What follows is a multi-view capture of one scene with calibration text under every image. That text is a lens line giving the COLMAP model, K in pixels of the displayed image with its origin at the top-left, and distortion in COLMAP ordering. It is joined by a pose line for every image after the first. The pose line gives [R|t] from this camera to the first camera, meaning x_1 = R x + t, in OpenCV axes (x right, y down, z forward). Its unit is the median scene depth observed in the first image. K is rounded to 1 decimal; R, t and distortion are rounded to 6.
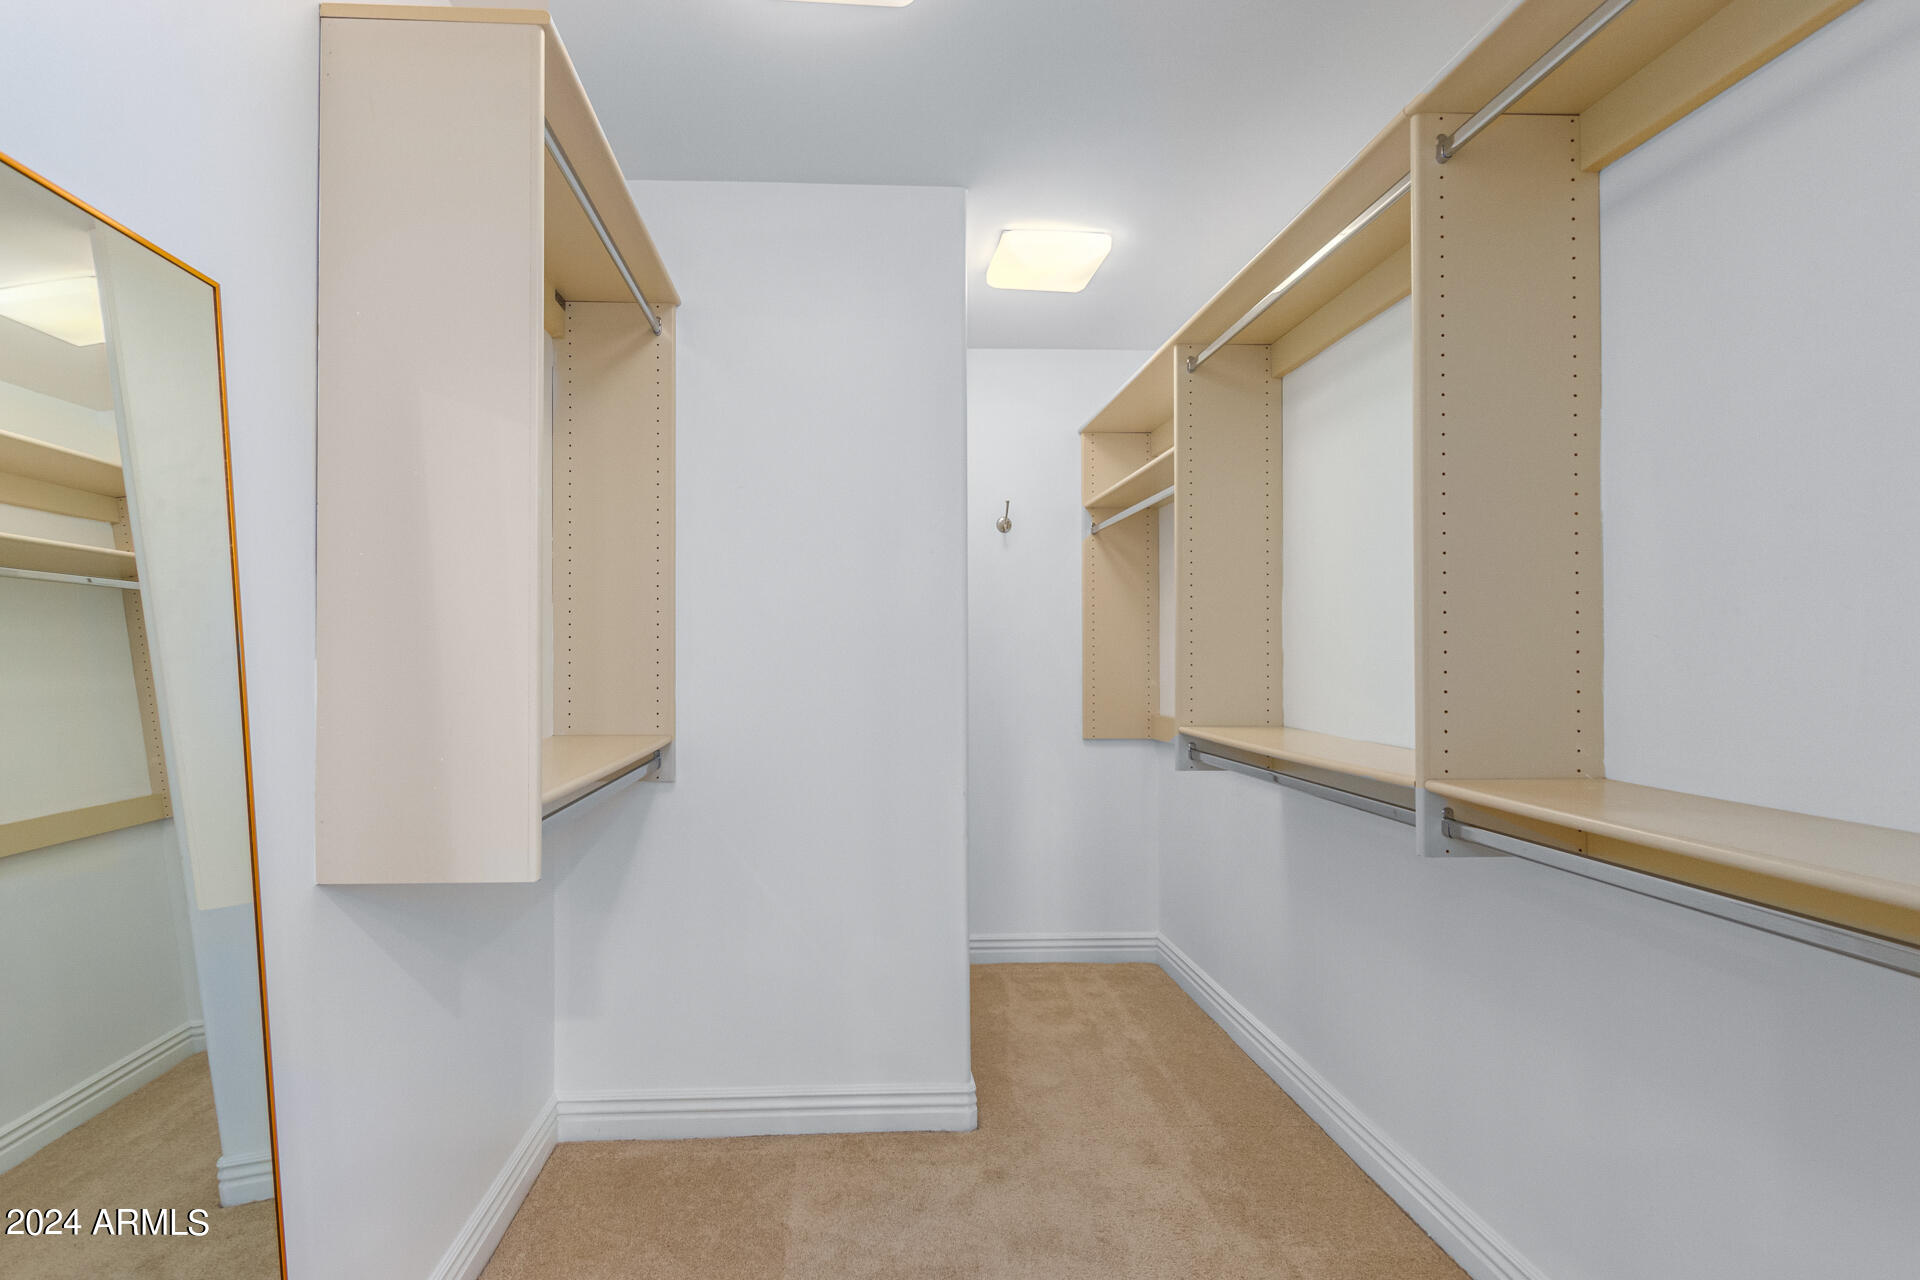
lens RADIAL K [[884.9, 0, 958.2], [0, 884.9, 639.4], [0, 0, 1]] dist [0.006942, -0.004541]
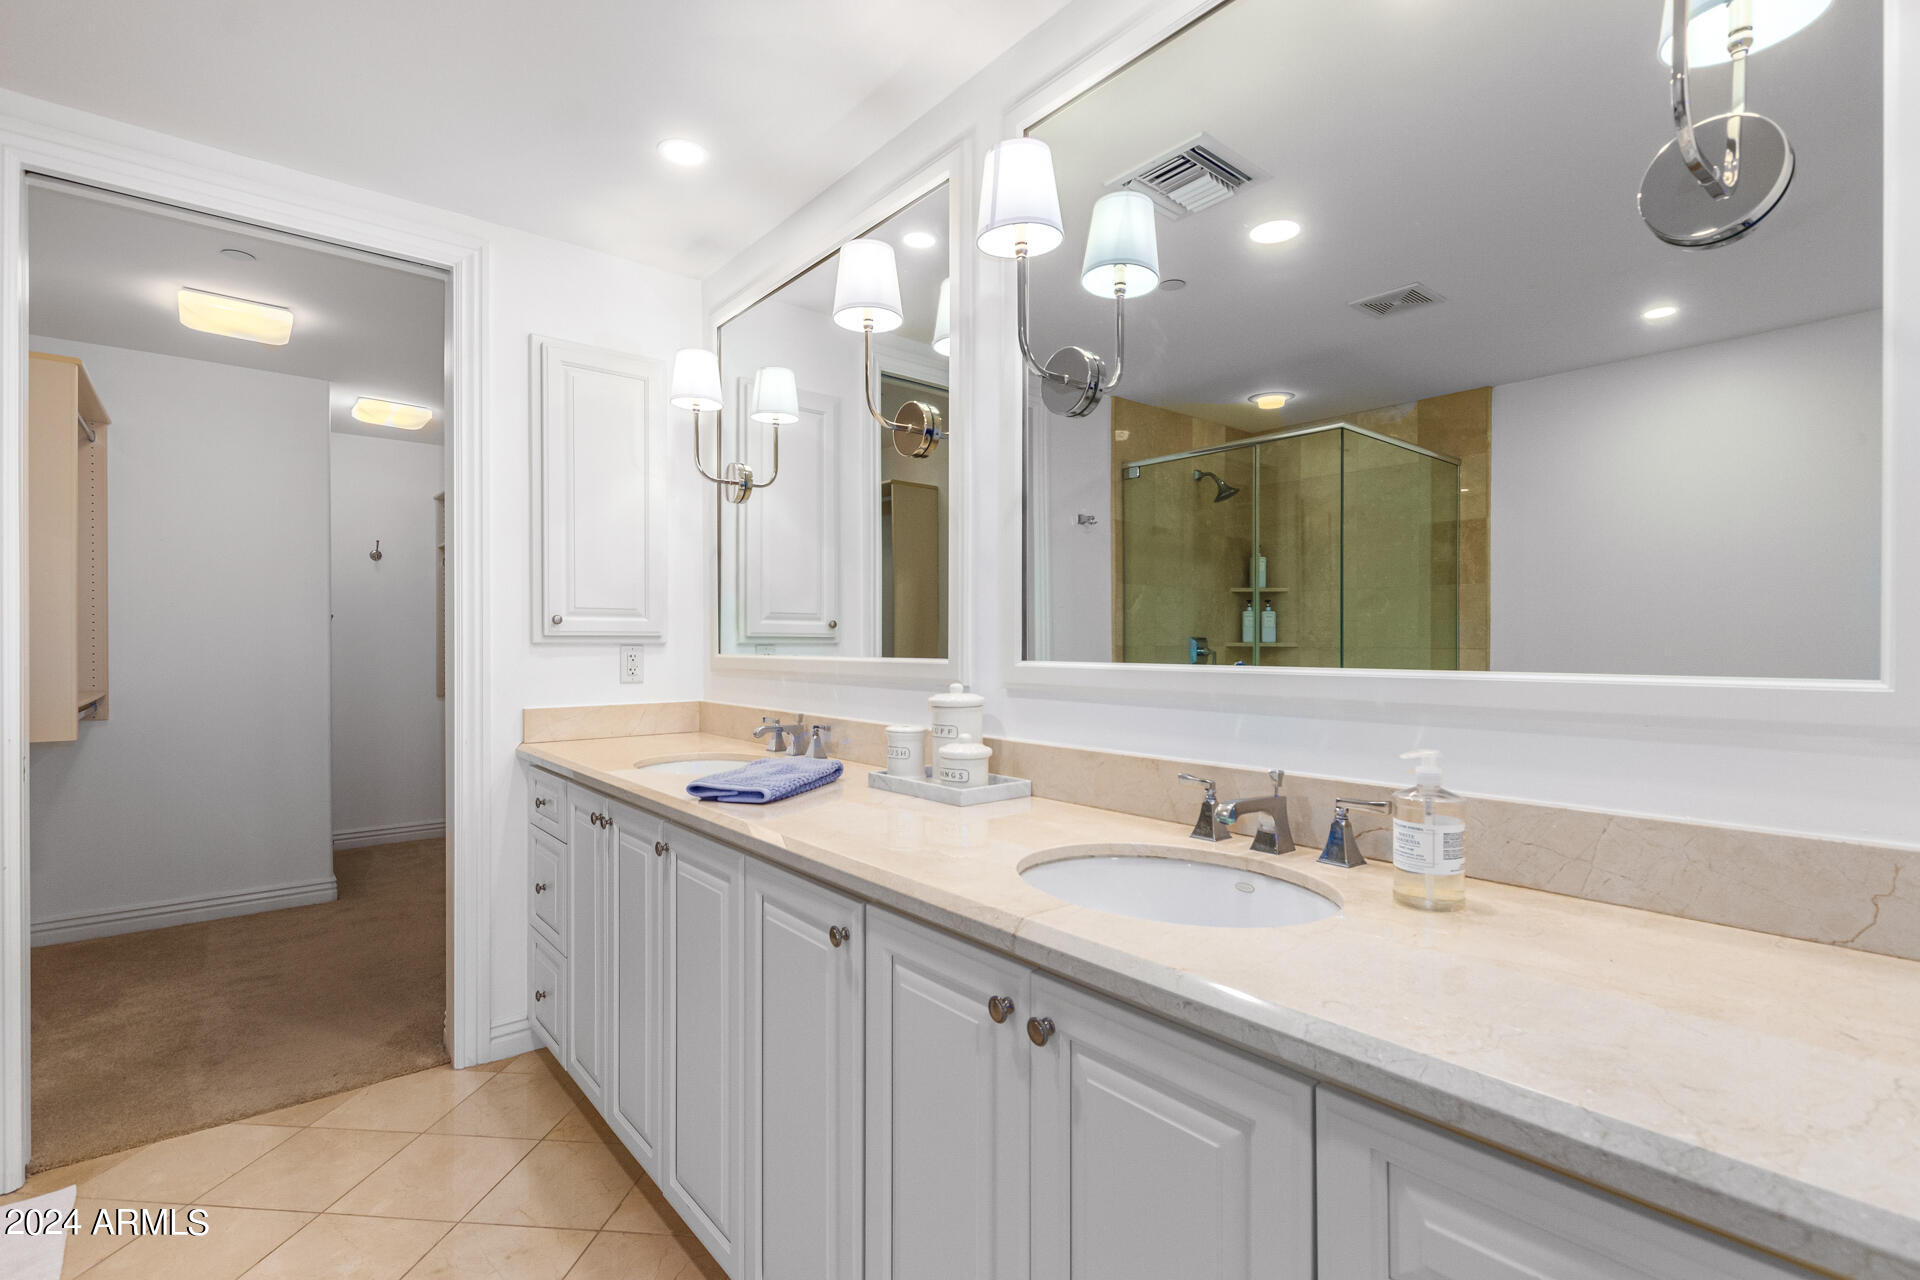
lens RADIAL K [[884.9, 0, 973.1], [0, 884.9, 644.8], [0, 0, 1]] dist [0.006942, -0.004541]
pose [[0.827414, 0.001056, 0.561591, 0.078468], [-0.003097, 0.999992, 0.002682, 0.014099], [-0.561584, -0.003959, 0.827411, -1.234064]]
